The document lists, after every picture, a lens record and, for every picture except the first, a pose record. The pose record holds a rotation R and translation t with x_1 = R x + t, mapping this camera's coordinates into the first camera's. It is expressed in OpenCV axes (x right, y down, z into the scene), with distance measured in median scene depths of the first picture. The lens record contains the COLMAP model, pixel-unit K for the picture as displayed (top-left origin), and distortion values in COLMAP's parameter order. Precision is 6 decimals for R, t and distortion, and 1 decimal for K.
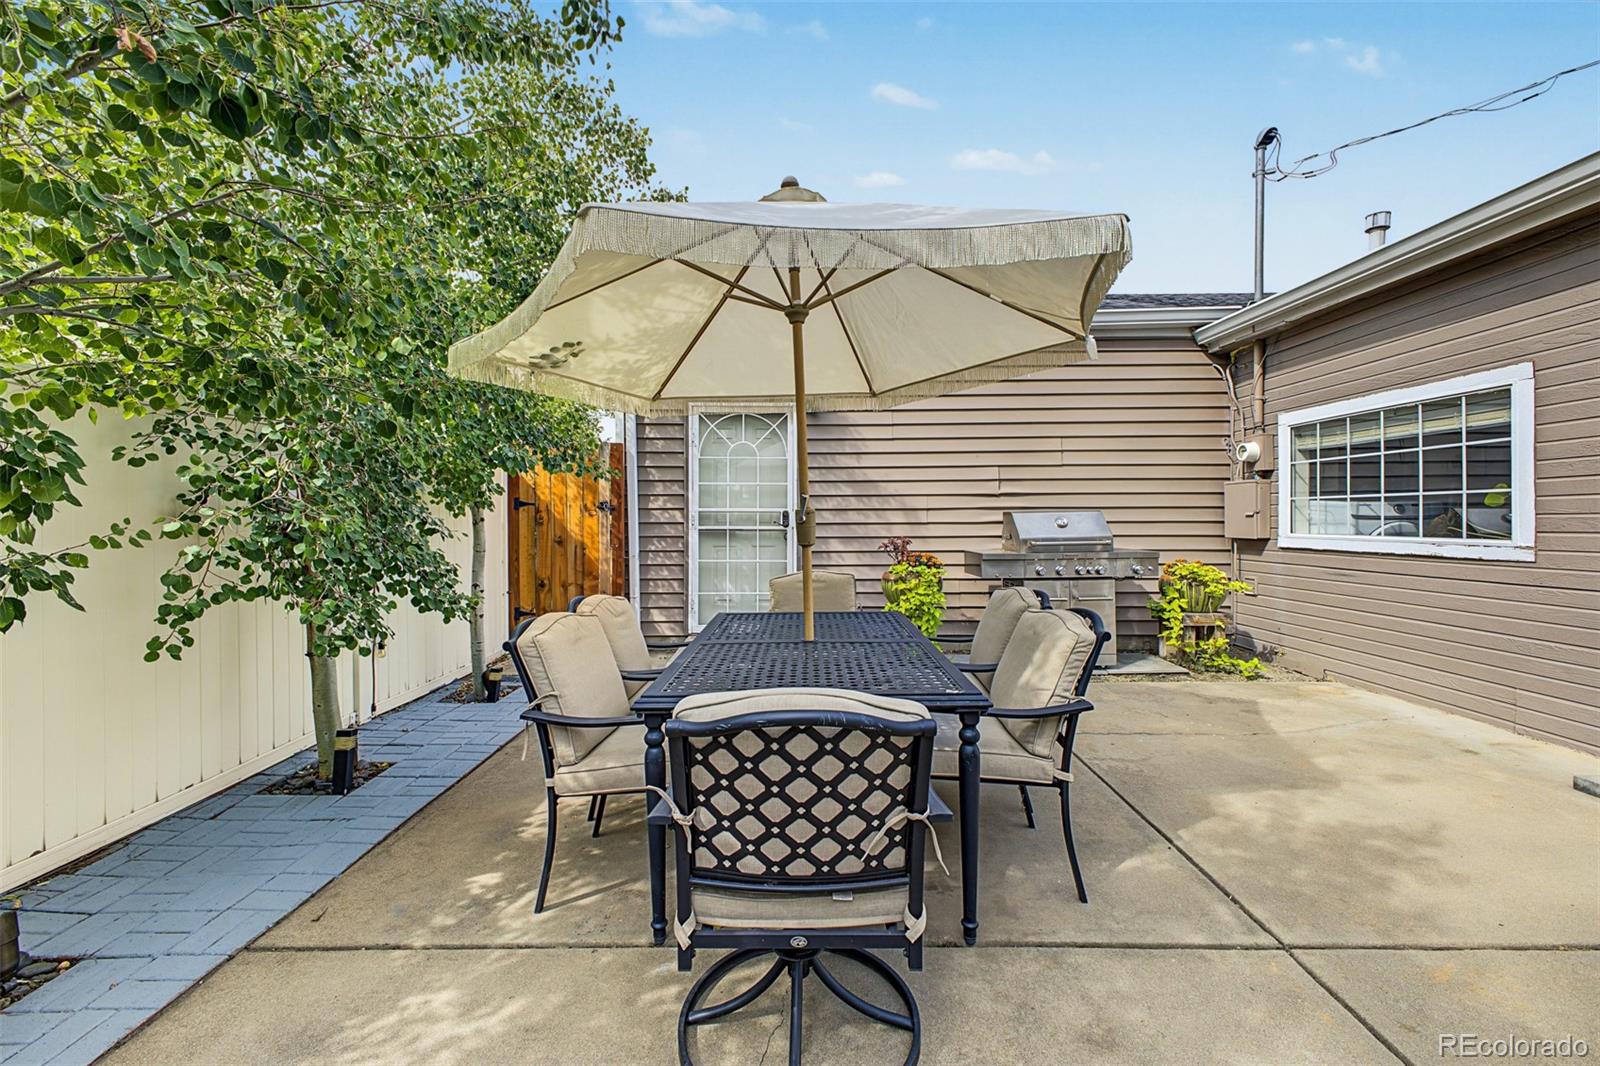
lens RADIAL K [[640.9, 0, 801.2], [0, 640.9, 521.3], [0, 0, 1]] dist [0.022095, -0.008906]
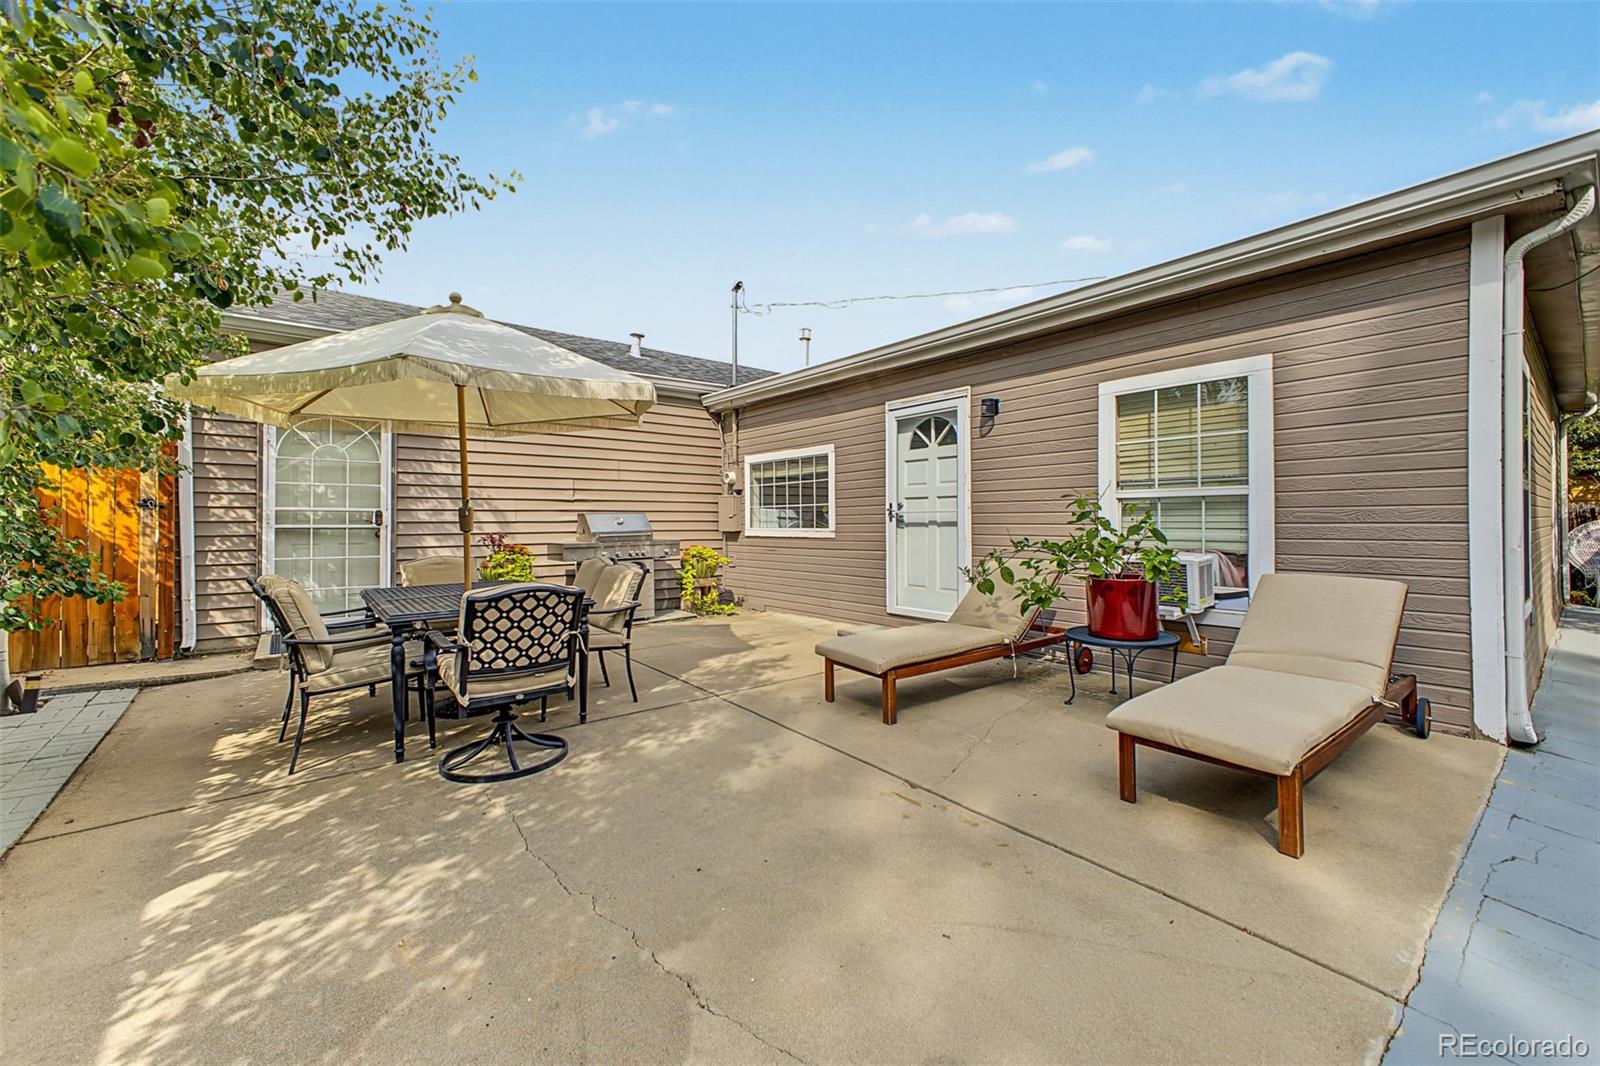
lens RADIAL K [[640.9, 0, 801.2], [0, 640.9, 521.3], [0, 0, 1]] dist [0.022095, -0.008906]
pose [[0.781480, 0.001063, 0.623930, -0.175671], [0.004808, 0.999959, -0.007727, 0.015551], [-0.623912, 0.009038, 0.781442, -0.379084]]
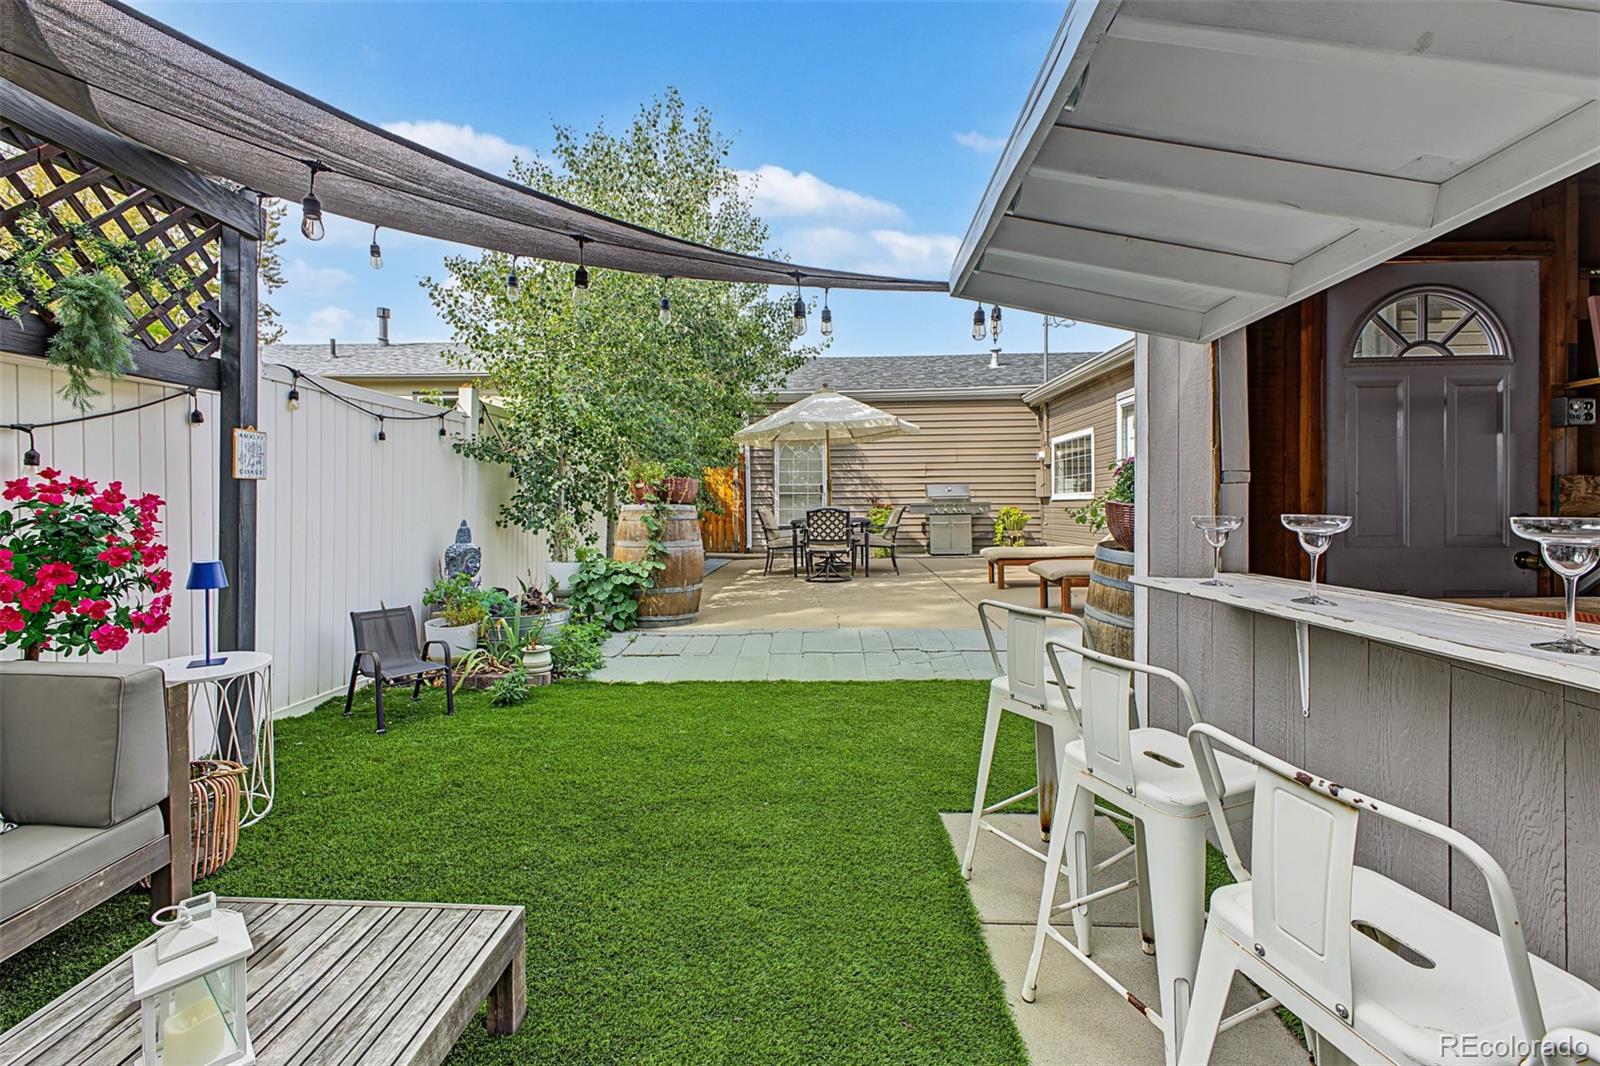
lens RADIAL K [[666.5, 0, 773.1], [0, 666.5, 522.3], [0, 0, 1]] dist [0.020635, -0.012435]
pose [[0.996275, 0.001601, -0.086220, 0.006314], [-0.000073, 0.999843, 0.017717, 0.076195], [0.086235, -0.017645, 0.996119, -1.344274]]
